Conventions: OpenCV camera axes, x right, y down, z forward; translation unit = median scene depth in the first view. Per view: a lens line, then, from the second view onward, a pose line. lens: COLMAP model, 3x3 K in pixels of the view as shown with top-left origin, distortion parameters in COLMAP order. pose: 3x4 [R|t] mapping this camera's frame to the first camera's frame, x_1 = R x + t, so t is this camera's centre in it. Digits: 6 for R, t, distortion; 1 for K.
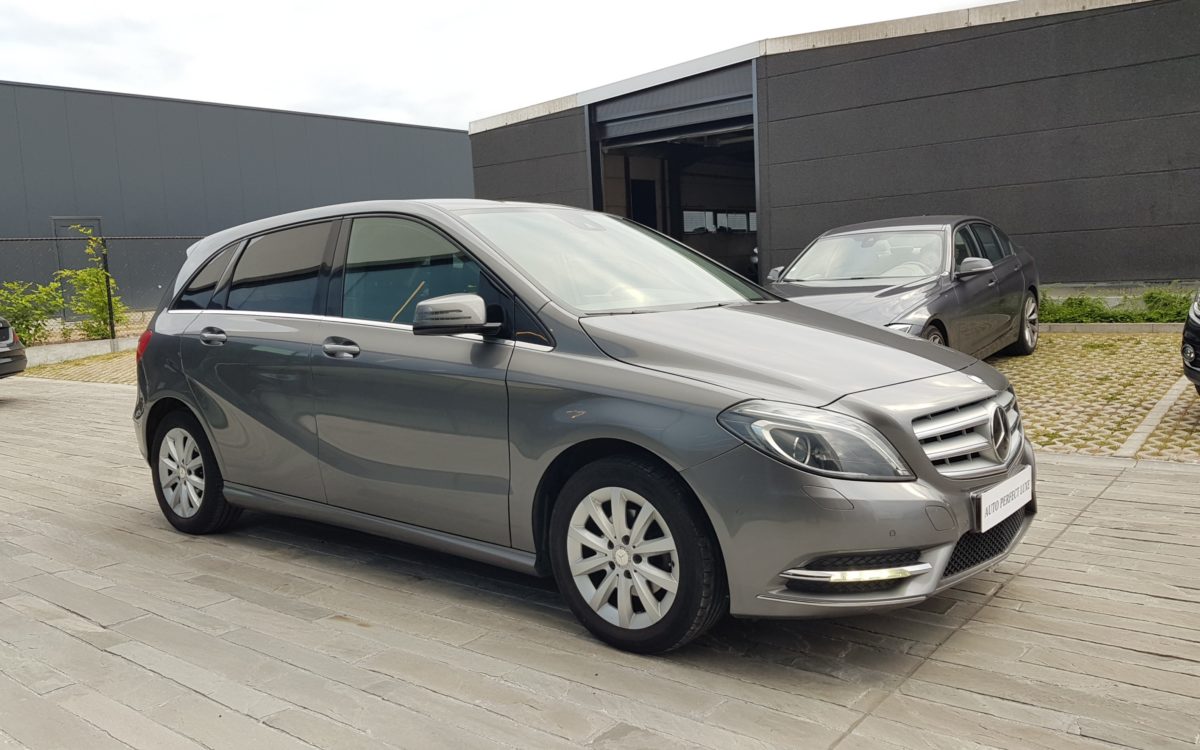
lens RADIAL K [[931.5, 0, 592.1], [0, 931.5, 370.5], [0, 0, 1]] dist [0.073955, -0.113900]
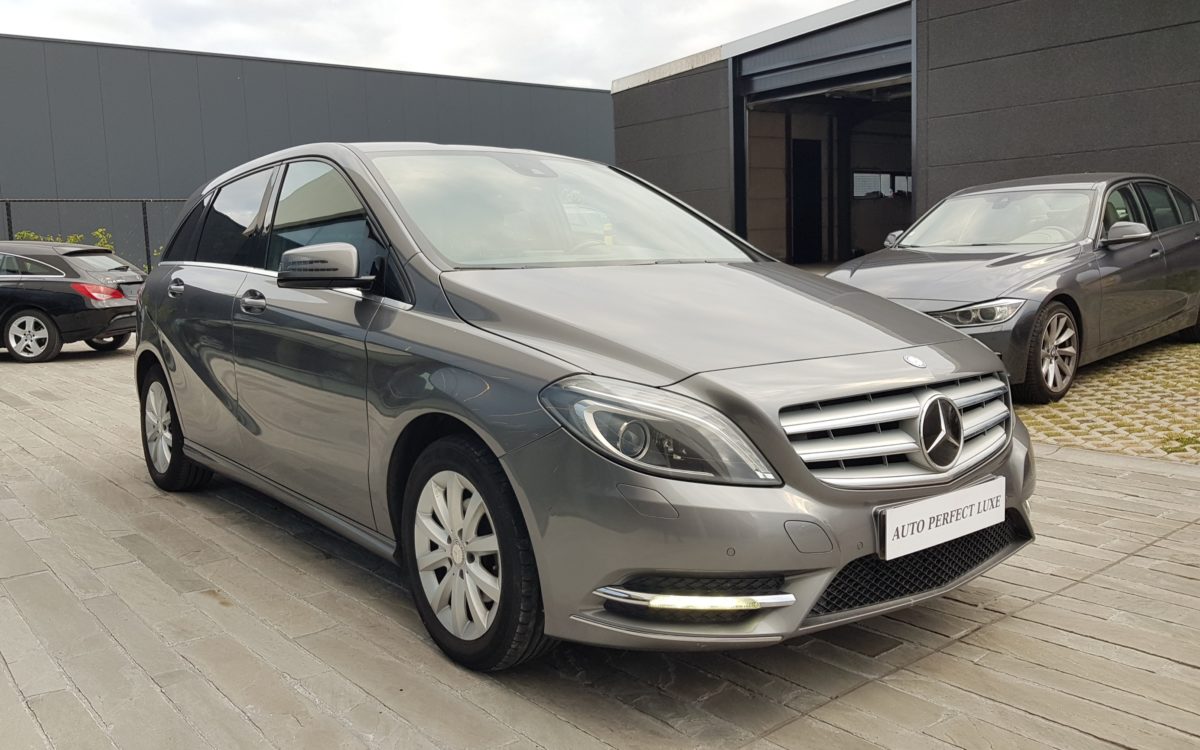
lens RADIAL K [[958.4, 0, 581.0], [0, 958.4, 349.6], [0, 0, 1]] dist [0.056471, -0.087329]
pose [[0.977154, 0.037842, -0.209136, 0.274775], [-0.036178, 0.999276, 0.011778, 0.000043], [0.209430, -0.003943, 0.977816, 0.147796]]
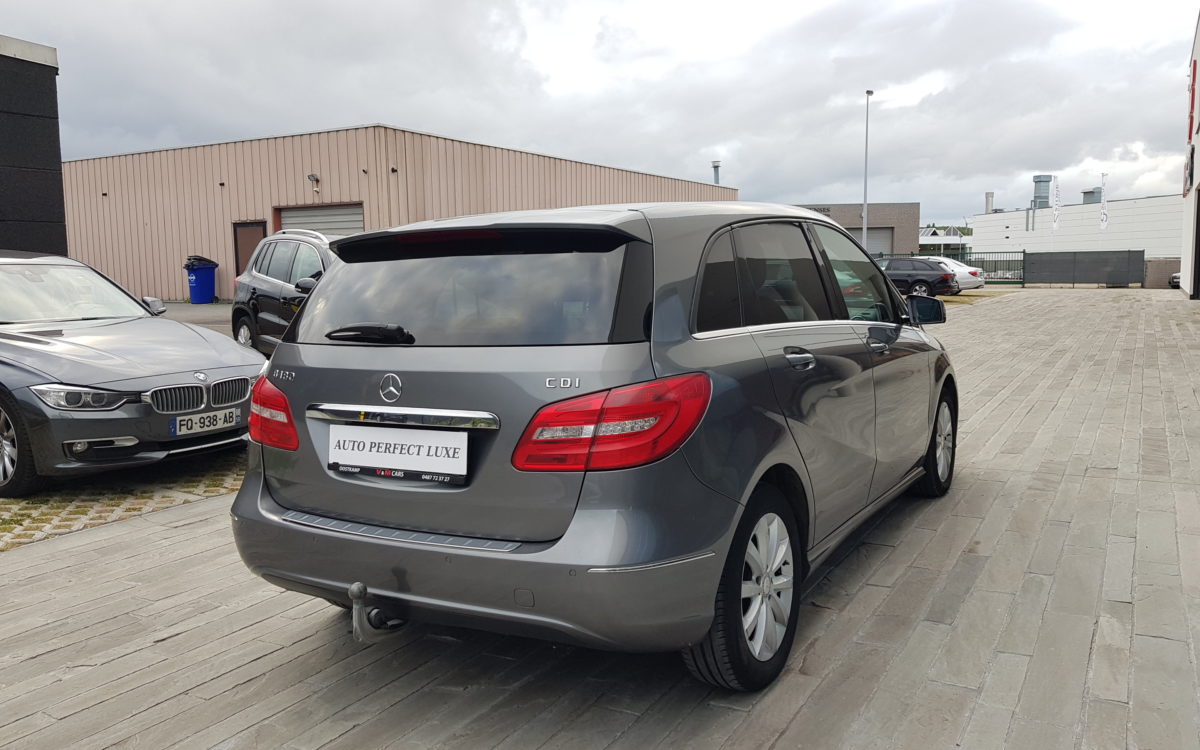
lens RADIAL K [[931.5, 0, 592.1], [0, 931.5, 370.5], [0, 0, 1]] dist [0.073955, -0.113900]
pose [[-0.135915, -0.053384, 0.989281, -1.410269], [0.133704, 0.988424, 0.071707, -0.127787], [-0.981657, 0.142017, -0.127204, 1.608370]]
